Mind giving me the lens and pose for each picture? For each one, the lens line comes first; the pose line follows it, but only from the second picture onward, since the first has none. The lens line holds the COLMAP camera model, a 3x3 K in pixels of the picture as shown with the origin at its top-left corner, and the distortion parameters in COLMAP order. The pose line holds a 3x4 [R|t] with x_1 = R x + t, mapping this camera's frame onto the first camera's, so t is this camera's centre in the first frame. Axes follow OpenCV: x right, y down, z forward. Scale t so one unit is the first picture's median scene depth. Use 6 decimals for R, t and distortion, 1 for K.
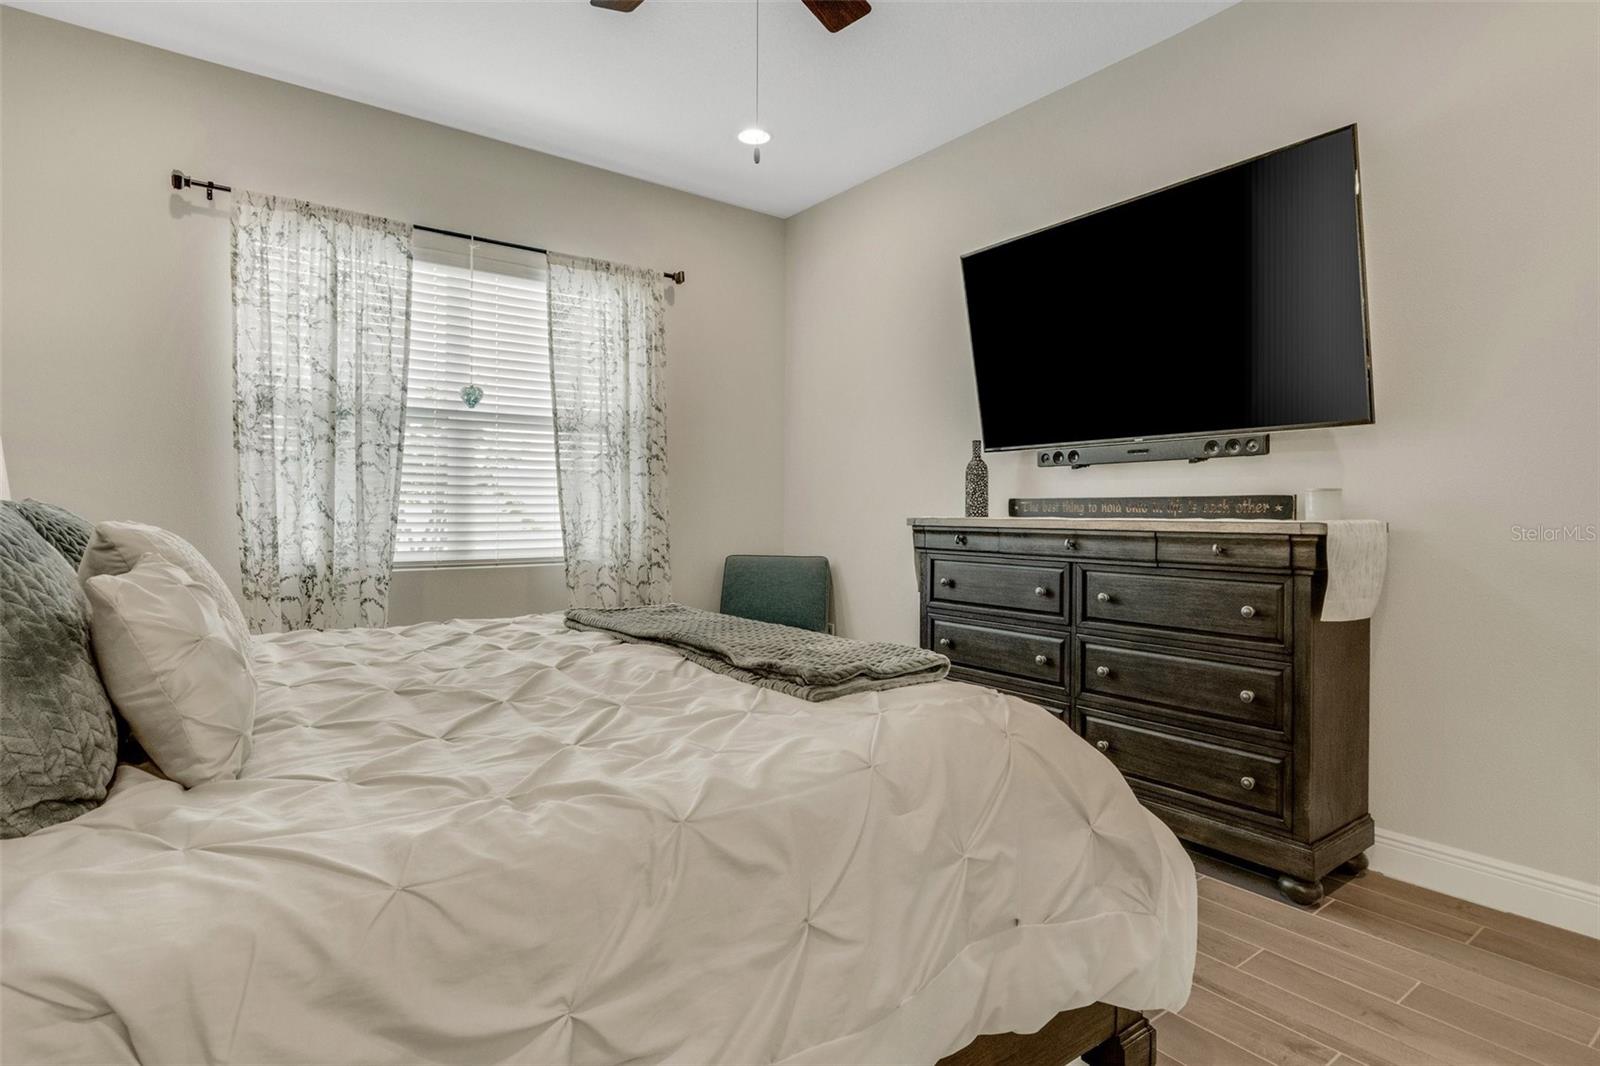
lens RADIAL K [[821.3, 0, 798.2], [0, 821.3, 518.6], [0, 0, 1]] dist [0.011835, -0.001262]
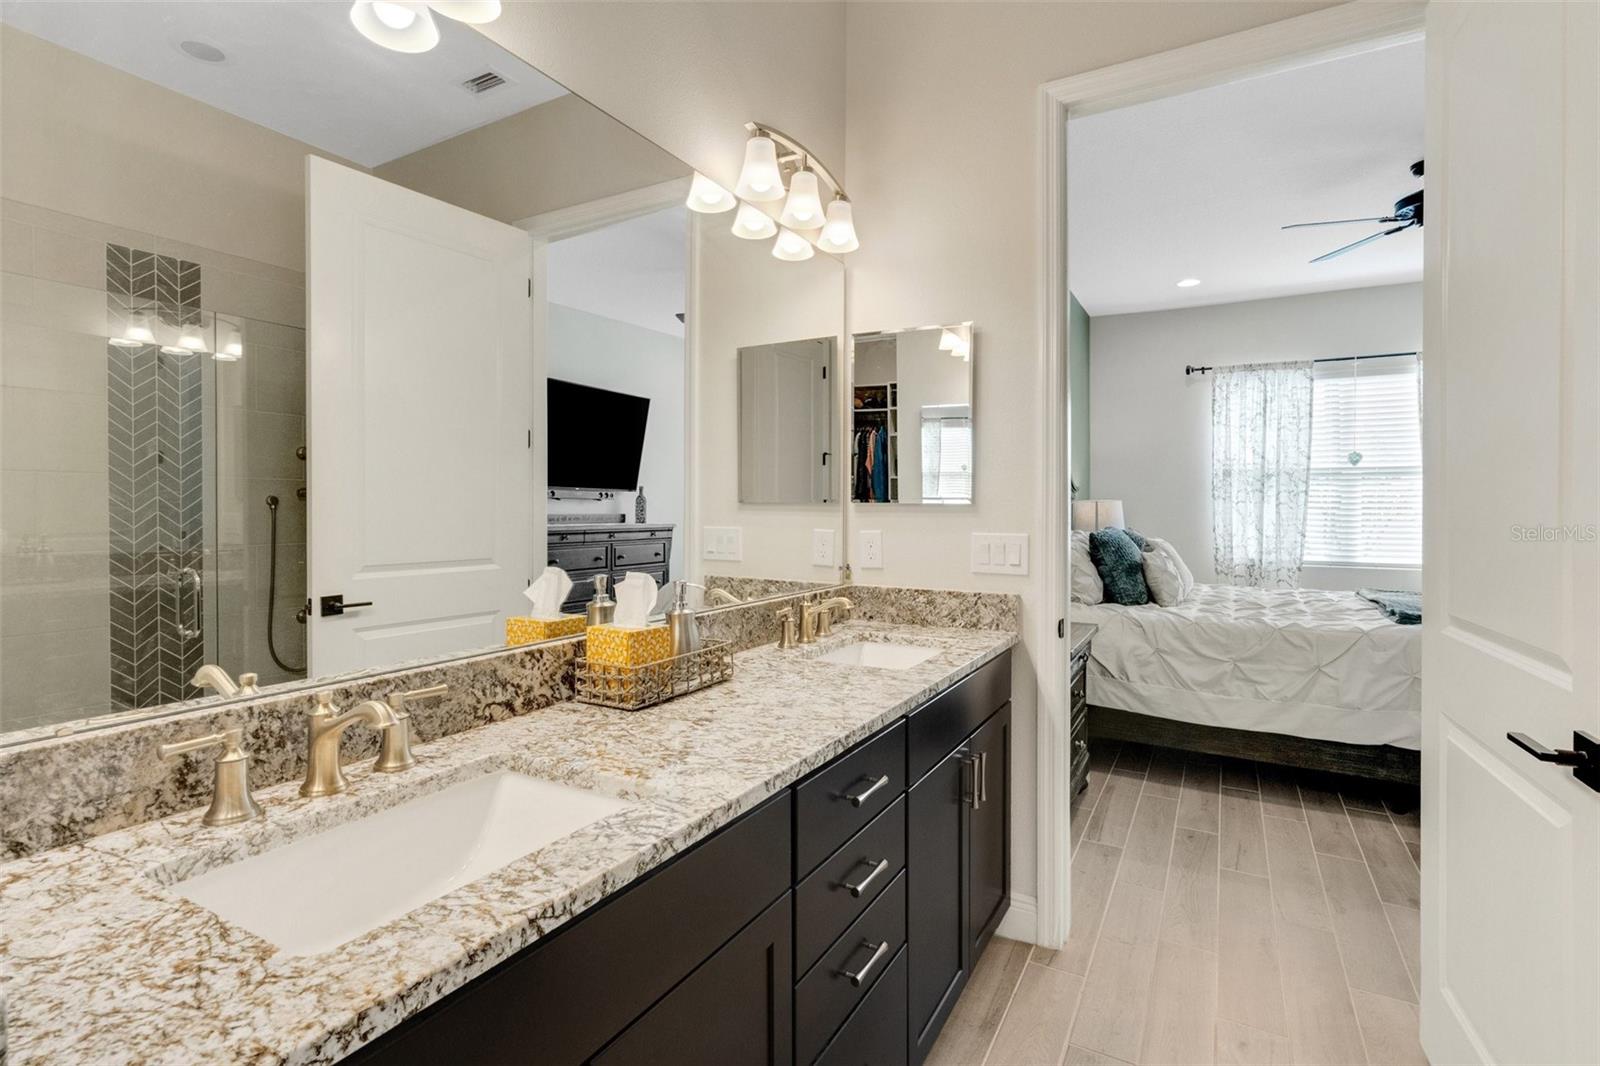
lens RADIAL K [[746.5, 0, 796.5], [0, 746.5, 510.3], [0, 0, 1]] dist [-0.002958, 0.003022]
pose [[0.391710, -0.004093, -0.920080, 0.526647], [-0.012350, 0.999877, -0.009706, -0.022910], [0.920006, 0.015165, 0.391611, -0.569270]]
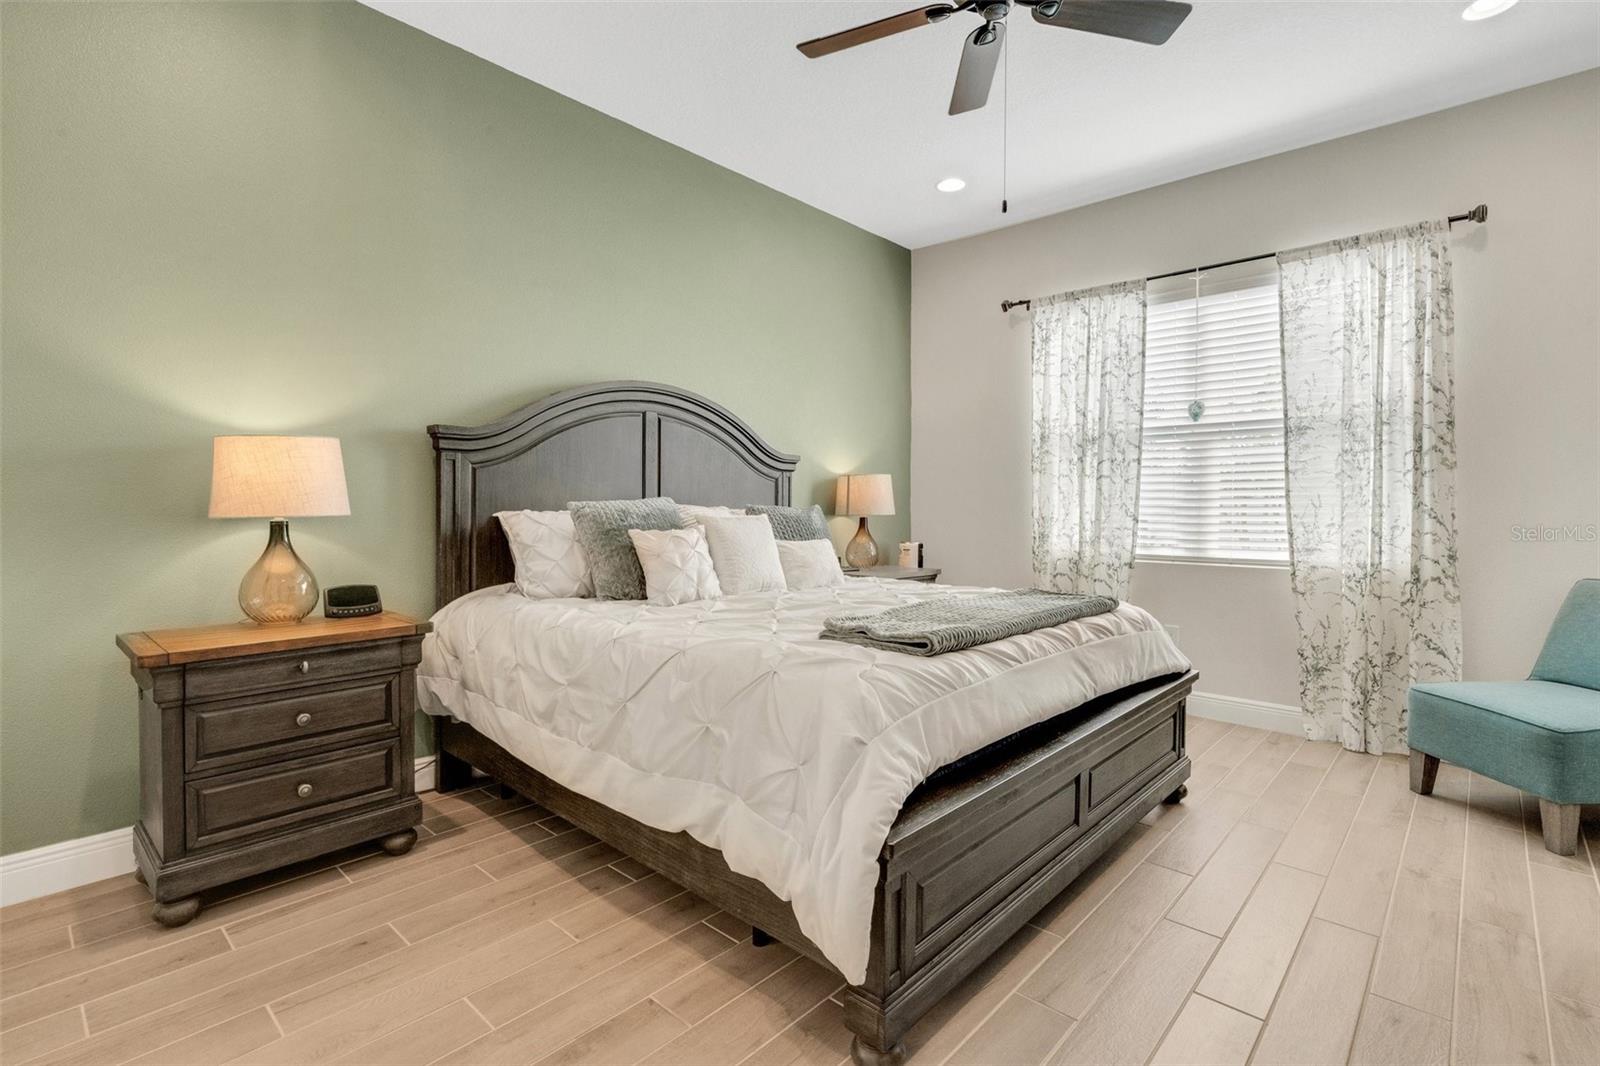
lens RADIAL K [[746.5, 0, 791.7], [0, 746.5, 521.8], [0, 0, 1]] dist [-0.002958, 0.003022]
pose [[0.191955, 0.011321, -0.981338, 0.528863], [-0.015225, 0.999847, 0.008556, 0.002715], [0.981286, 0.013299, 0.192098, 0.283580]]
